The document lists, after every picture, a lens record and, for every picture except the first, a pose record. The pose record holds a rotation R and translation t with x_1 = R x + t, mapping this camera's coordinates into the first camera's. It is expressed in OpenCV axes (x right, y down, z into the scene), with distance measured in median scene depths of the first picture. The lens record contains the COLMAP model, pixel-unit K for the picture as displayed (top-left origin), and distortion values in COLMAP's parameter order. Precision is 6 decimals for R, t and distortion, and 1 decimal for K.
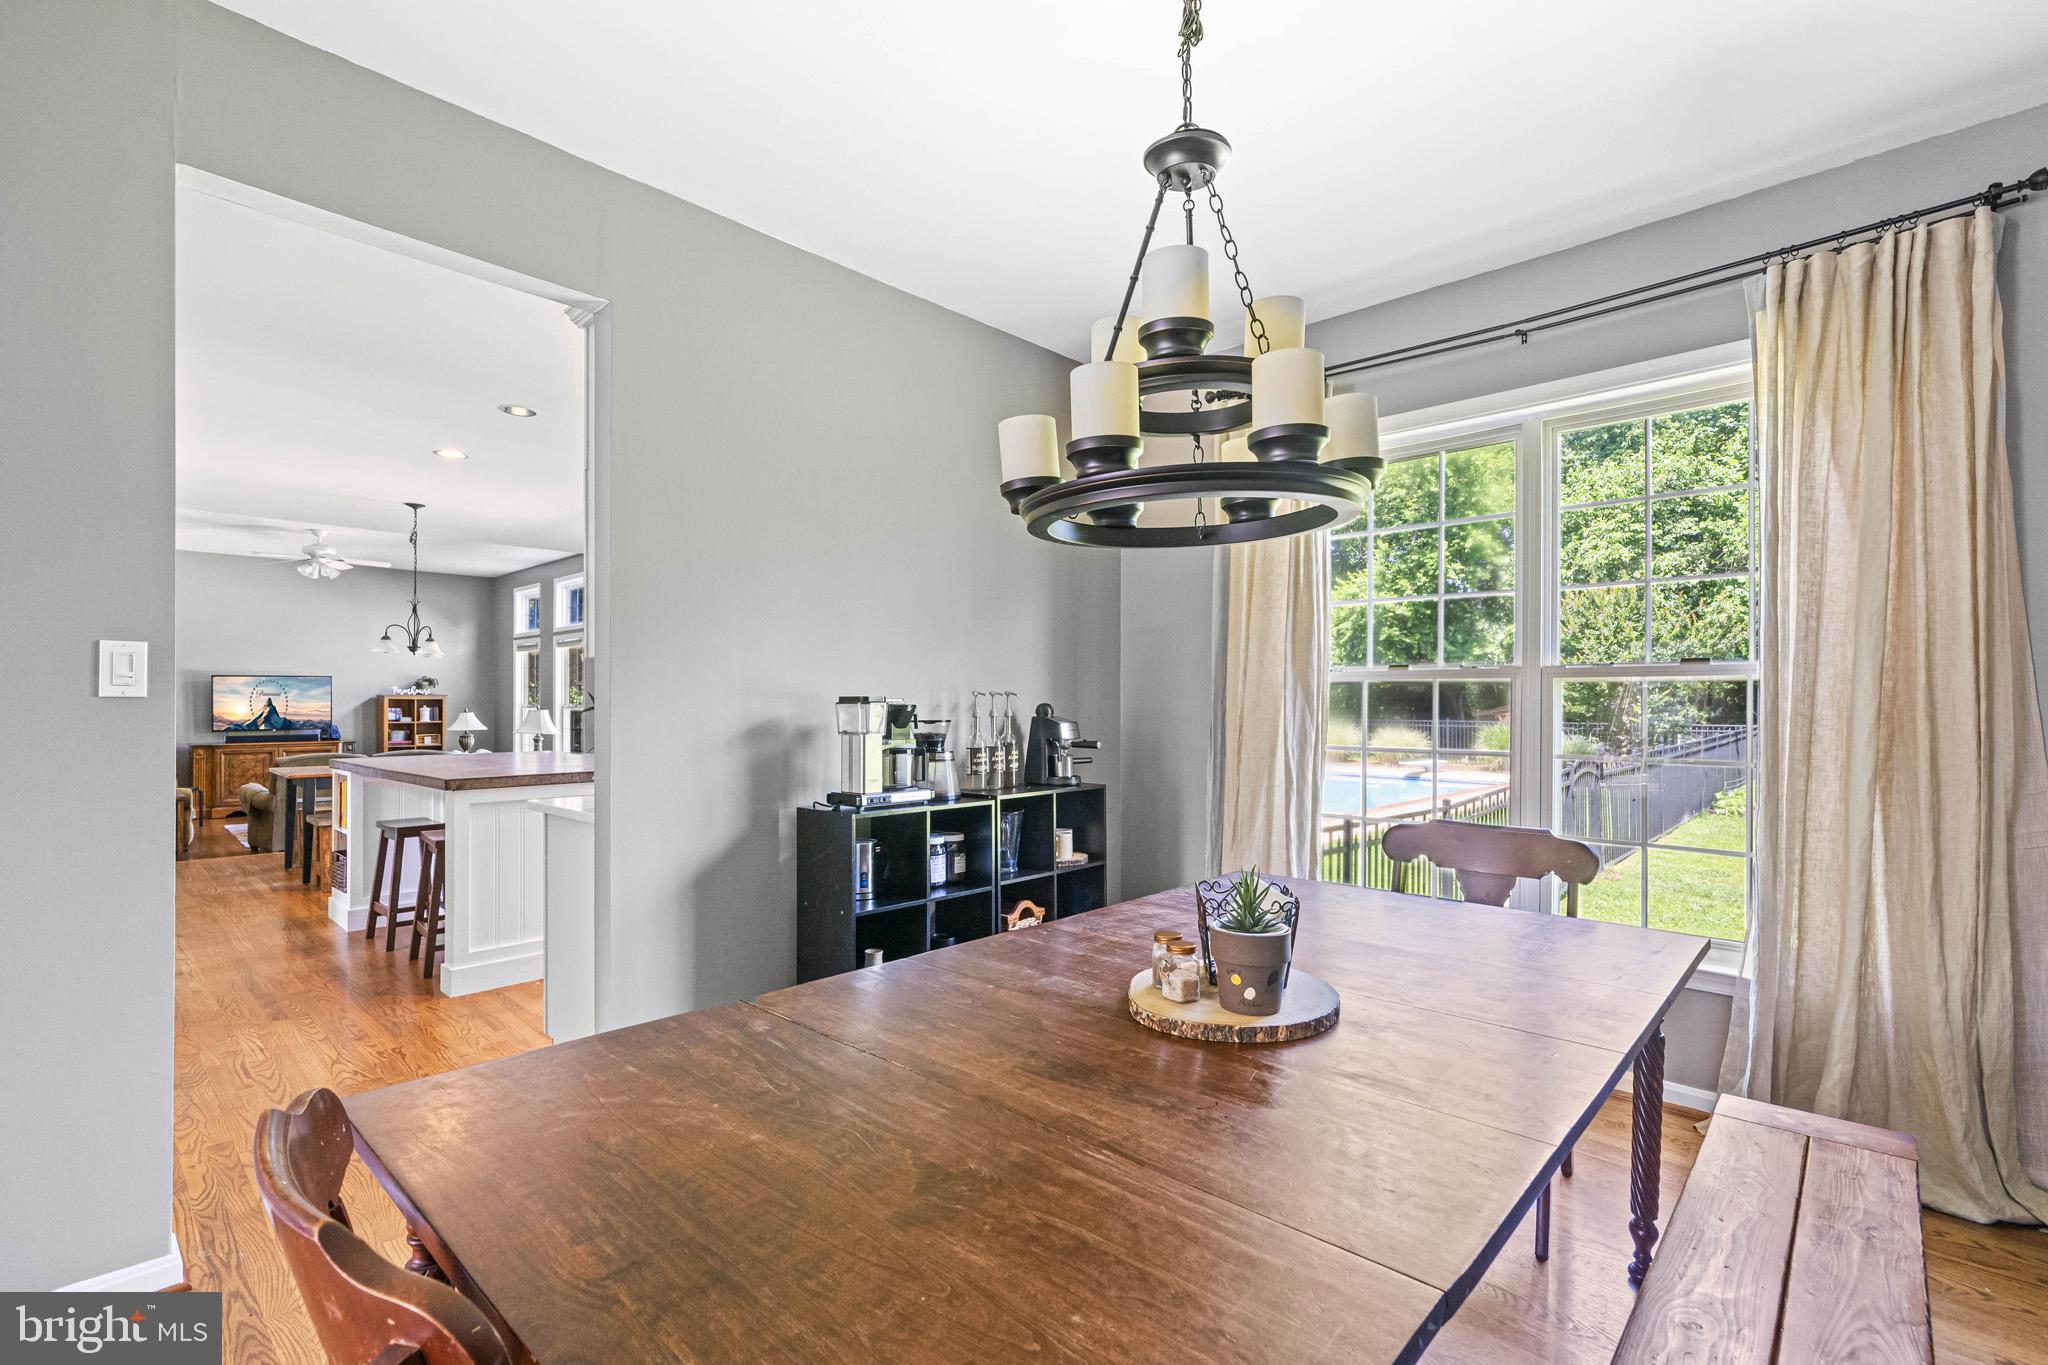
lens RADIAL K [[920.1, 0, 1013.4], [0, 920.1, 694.3], [0, 0, 1]] dist [-0.001830, 0.002273]
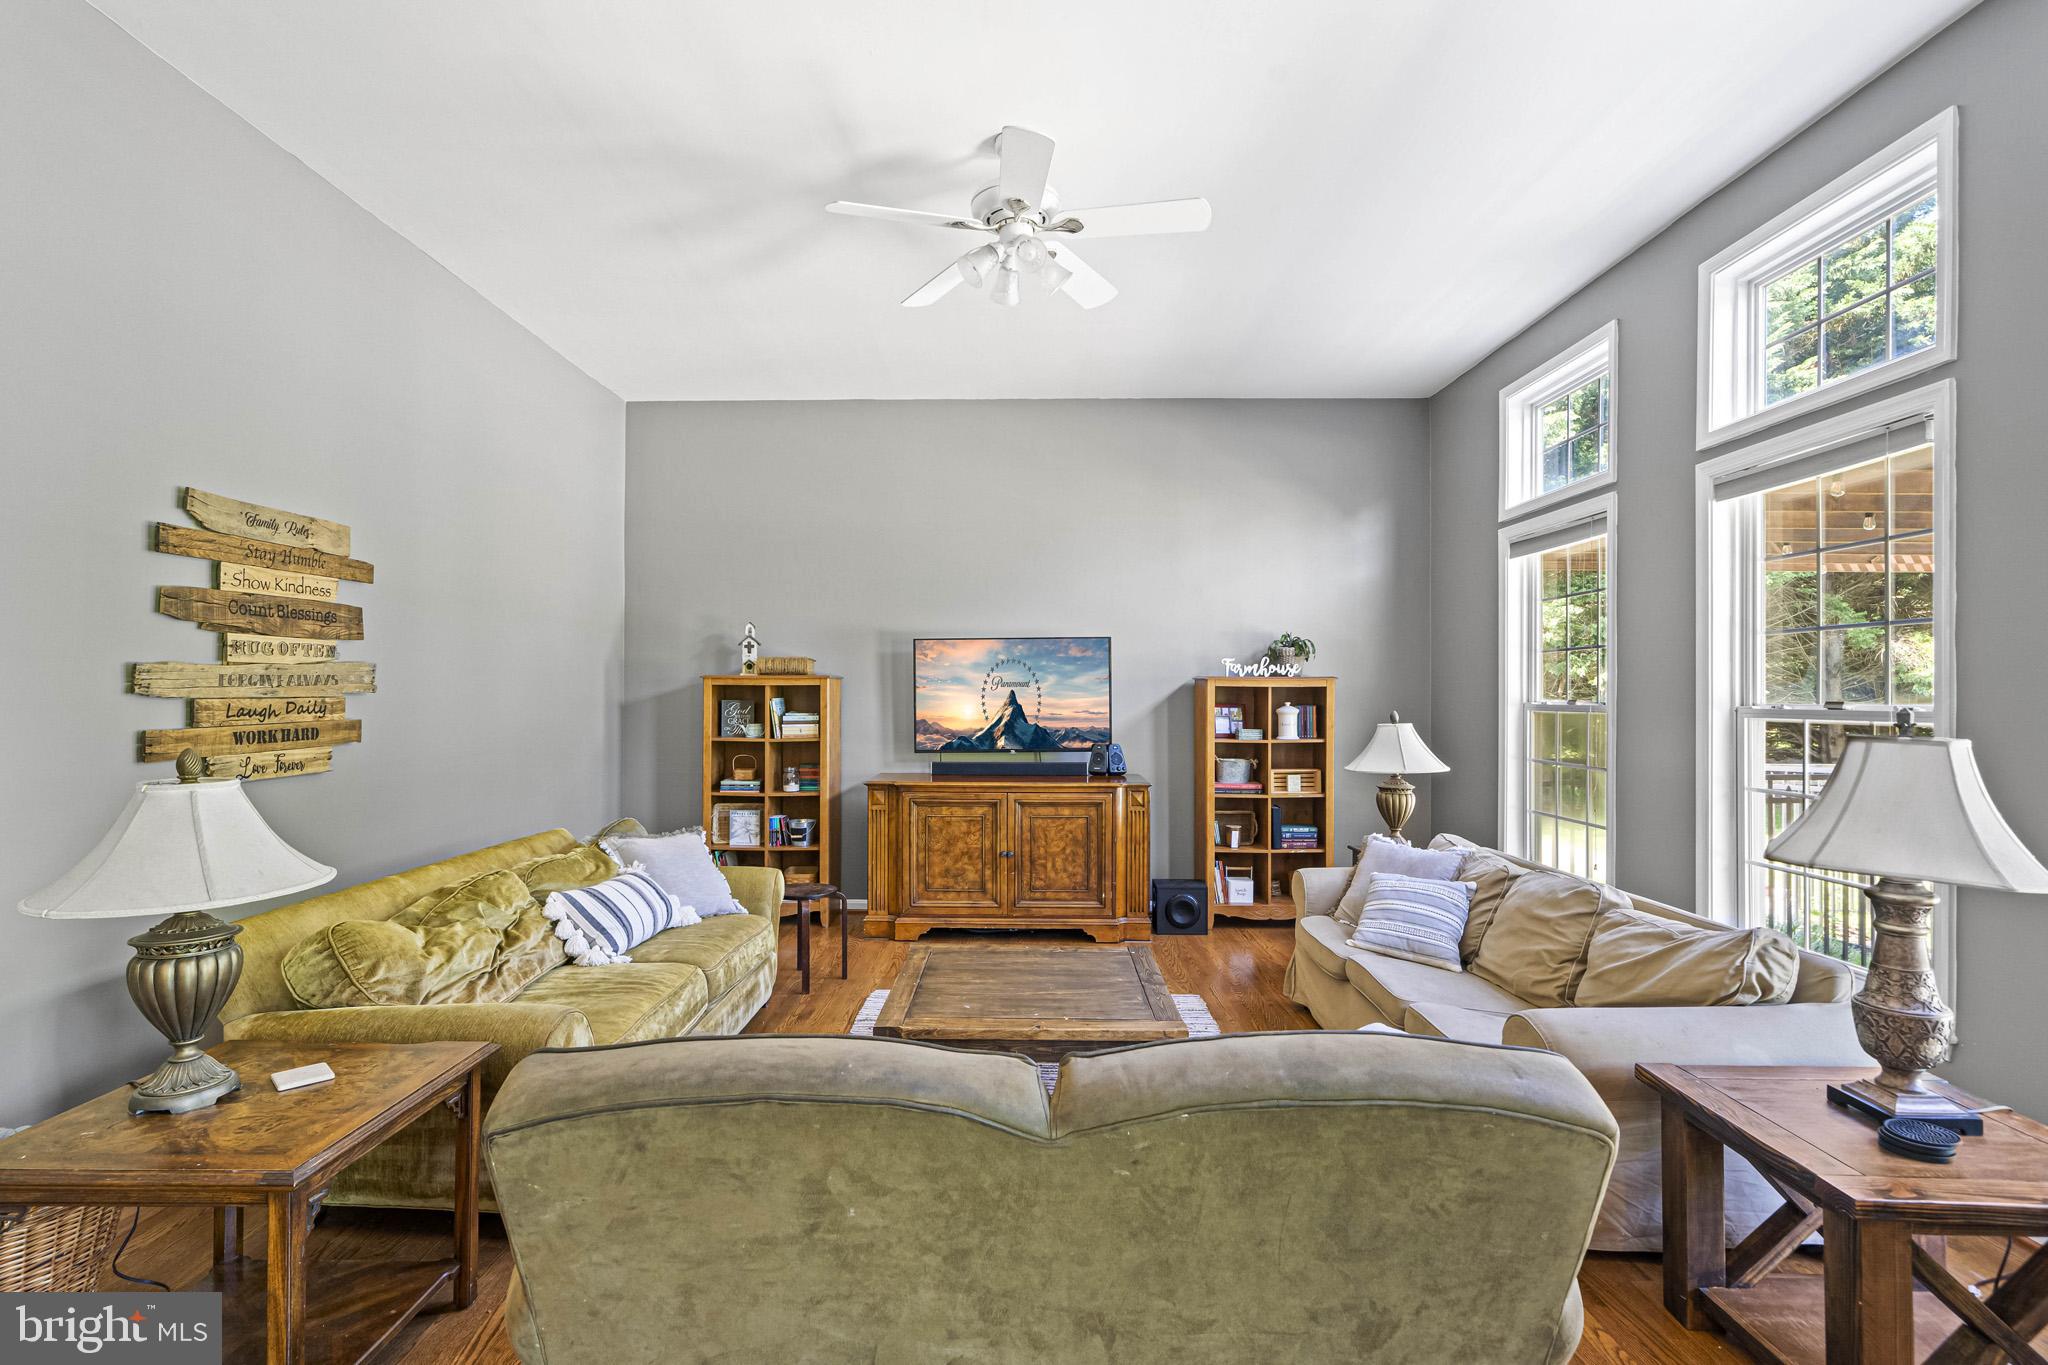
lens RADIAL K [[955.2, 0, 1016.9], [0, 955.2, 688.5], [0, 0, 1]] dist [0.002333, -0.001289]
pose [[0.687262, -0.001814, -0.726407, -0.432713], [0.001828, 0.999998, -0.000769, 0.006446], [0.726407, -0.000799, 0.687264, 0.646552]]
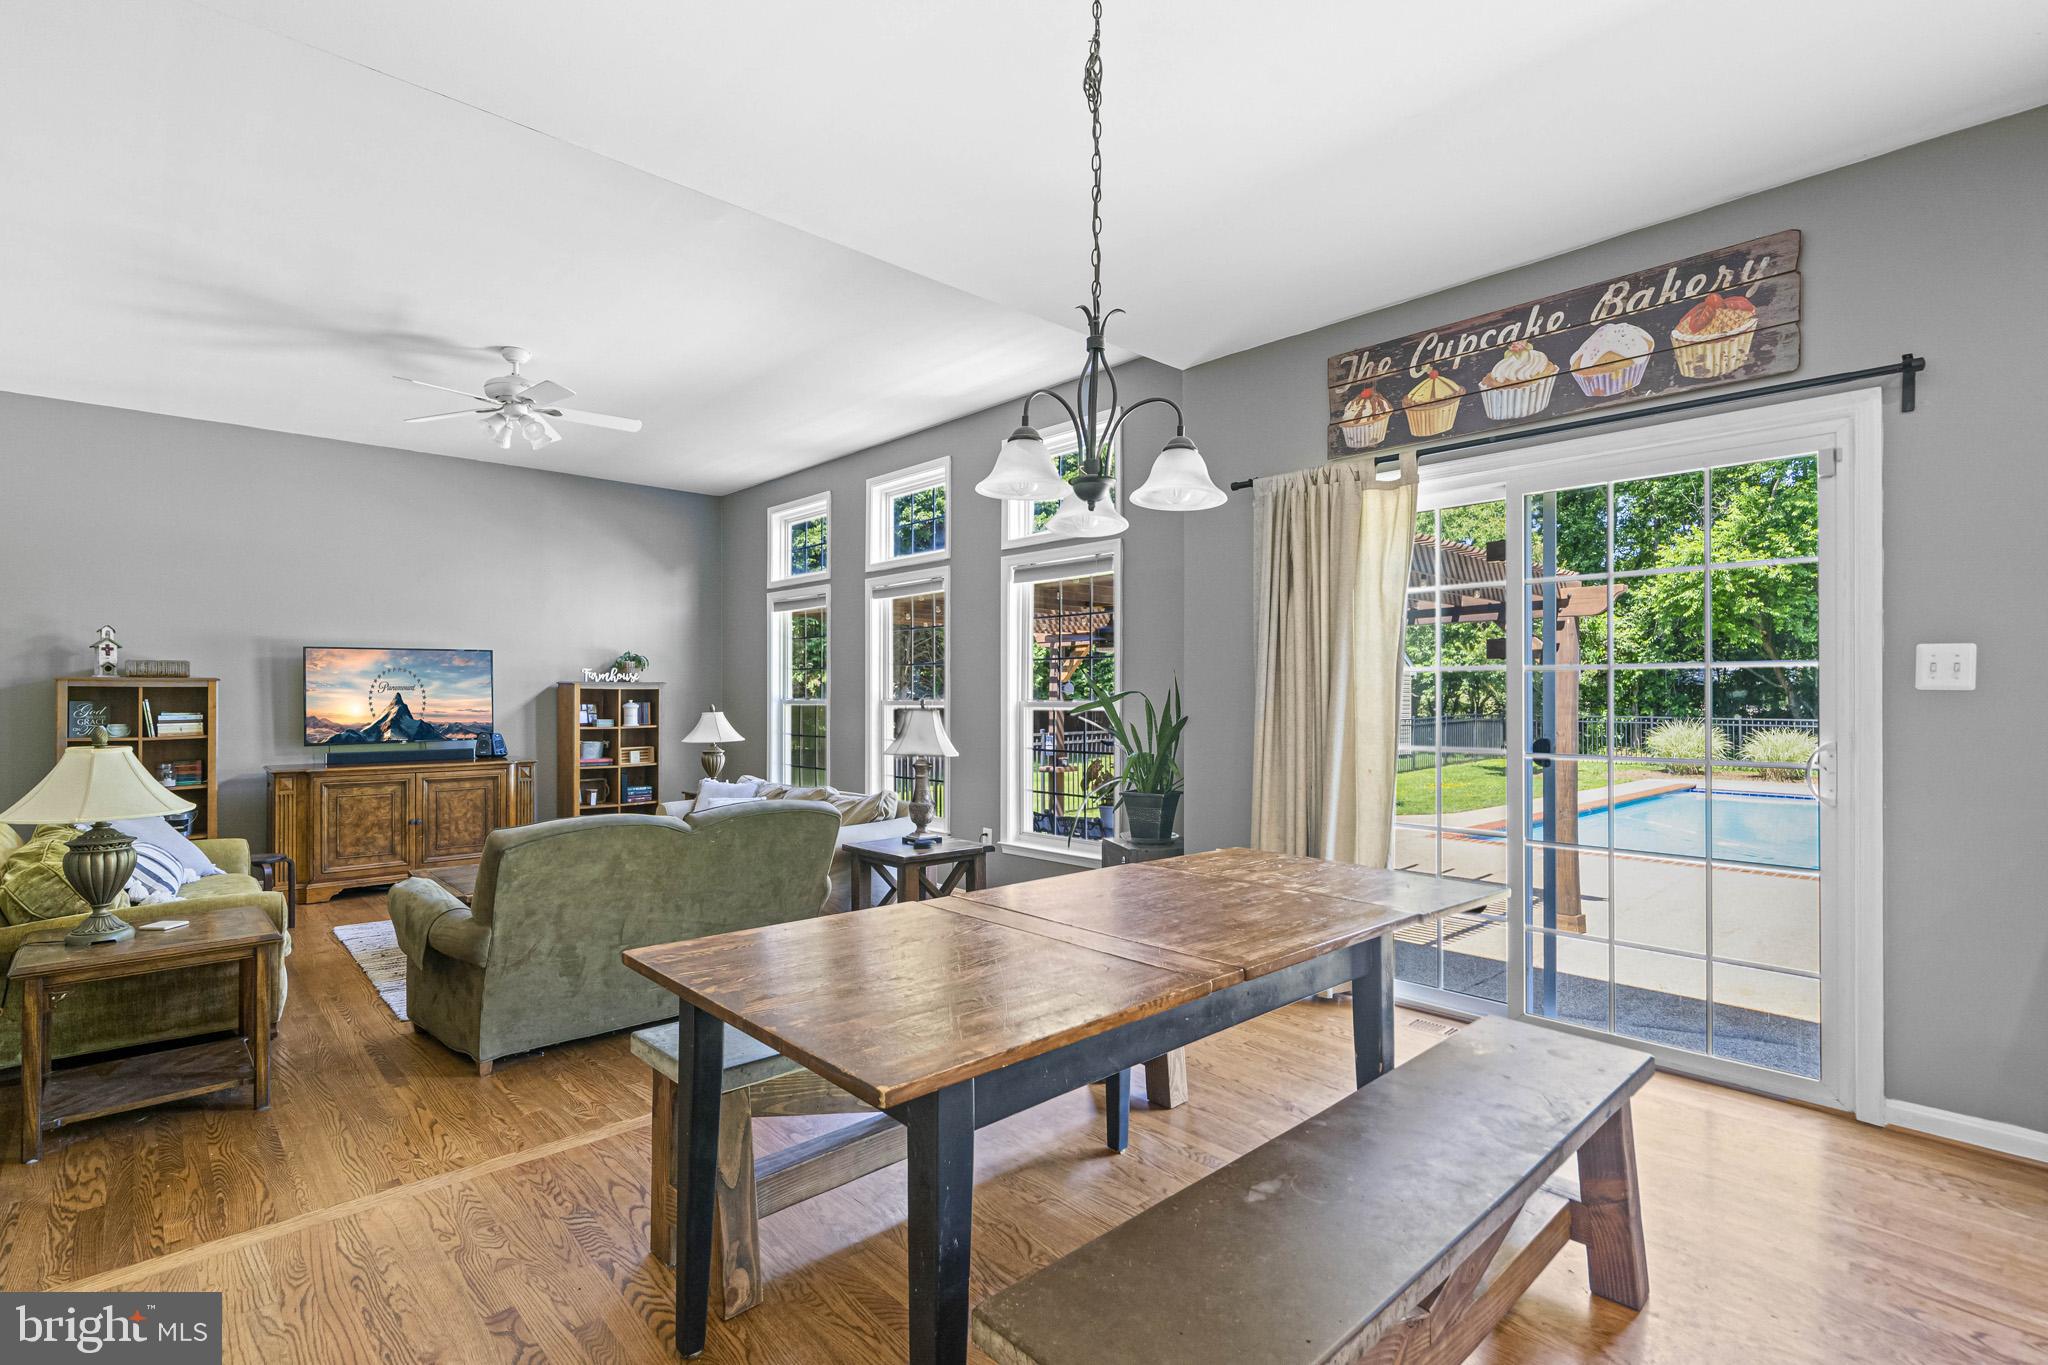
lens RADIAL K [[955.2, 0, 995.7], [0, 955.2, 693.8], [0, 0, 1]] dist [0.002333, -0.001289]
pose [[0.997767, -0.000095, -0.066789, -0.381994], [0.000421, 0.999988, 0.004863, 0.005554], [0.066788, -0.004880, 0.997755, 0.413568]]
